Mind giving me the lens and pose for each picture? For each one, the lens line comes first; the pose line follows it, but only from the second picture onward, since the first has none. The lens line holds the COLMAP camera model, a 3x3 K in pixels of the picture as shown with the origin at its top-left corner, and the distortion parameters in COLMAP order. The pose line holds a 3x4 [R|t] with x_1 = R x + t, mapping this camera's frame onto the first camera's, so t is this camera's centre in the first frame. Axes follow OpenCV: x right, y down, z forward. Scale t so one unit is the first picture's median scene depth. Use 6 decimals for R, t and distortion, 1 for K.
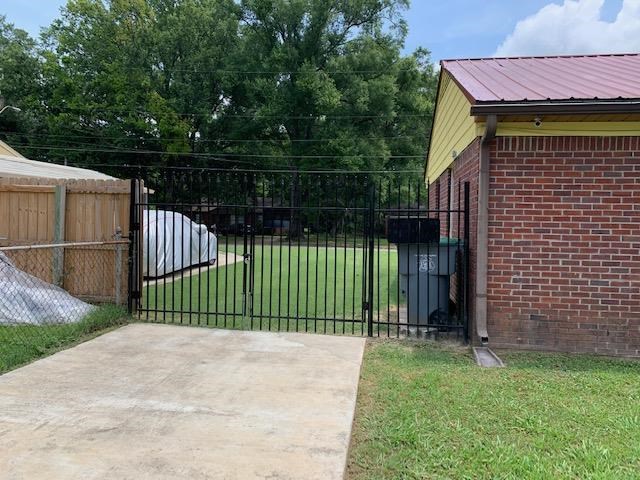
lens RADIAL K [[489.2, 0, 327.5], [0, 489.2, 238.5], [0, 0, 1]] dist [0.026268, -0.031275]
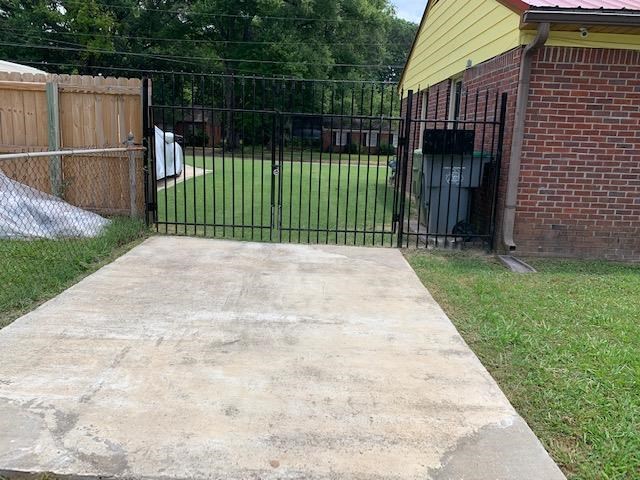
lens RADIAL K [[489.2, 0, 327.5], [0, 489.2, 238.5], [0, 0, 1]] dist [0.026268, -0.031275]
pose [[0.989606, -0.011199, 0.143365, -0.220009], [-0.014093, 0.984611, 0.174190, 0.006942], [-0.143110, -0.174400, 0.974220, 0.031049]]
